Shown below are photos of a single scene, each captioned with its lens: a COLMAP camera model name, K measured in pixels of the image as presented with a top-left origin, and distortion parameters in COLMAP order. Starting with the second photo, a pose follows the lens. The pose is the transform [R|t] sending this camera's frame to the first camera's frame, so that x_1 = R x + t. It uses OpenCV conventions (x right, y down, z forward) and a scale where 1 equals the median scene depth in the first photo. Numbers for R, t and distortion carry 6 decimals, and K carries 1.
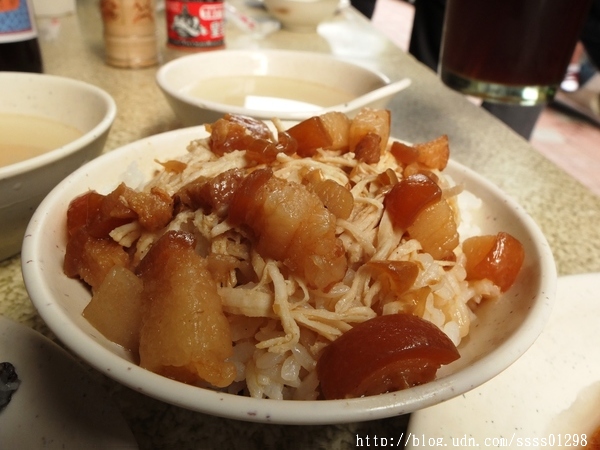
lens RADIAL K [[500.7, 0, 298.1], [0, 500.7, 222.7], [0, 0, 1]] dist [-0.083353, 0.085256]
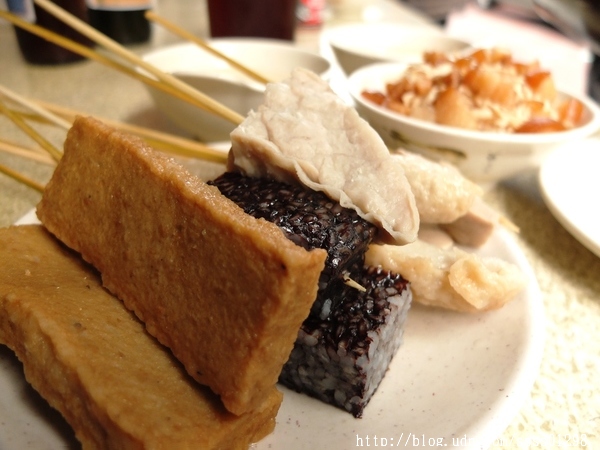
lens RADIAL K [[477.1, 0, 292.6], [0, 477.1, 215.0], [0, 0, 1]] dist [-0.057504, -0.003301]
pose [[0.999239, -0.025124, -0.029852, -0.850513], [0.025293, 0.999666, 0.005299, 0.543175], [0.029709, -0.006050, 0.999540, -1.185314]]
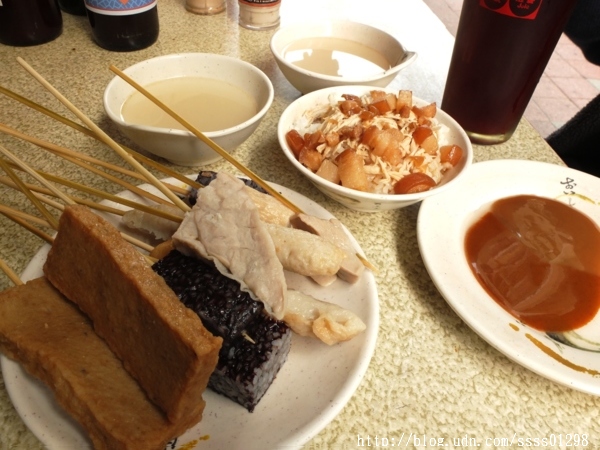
lens RADIAL K [[477.1, 0, 292.6], [0, 477.1, 215.0], [0, 0, 1]] dist [-0.057504, -0.003301]
pose [[0.999839, -0.017466, 0.004091, -0.553492], [0.016215, 0.977478, 0.210416, -0.184639], [-0.007674, -0.210315, 0.977603, -1.810502]]
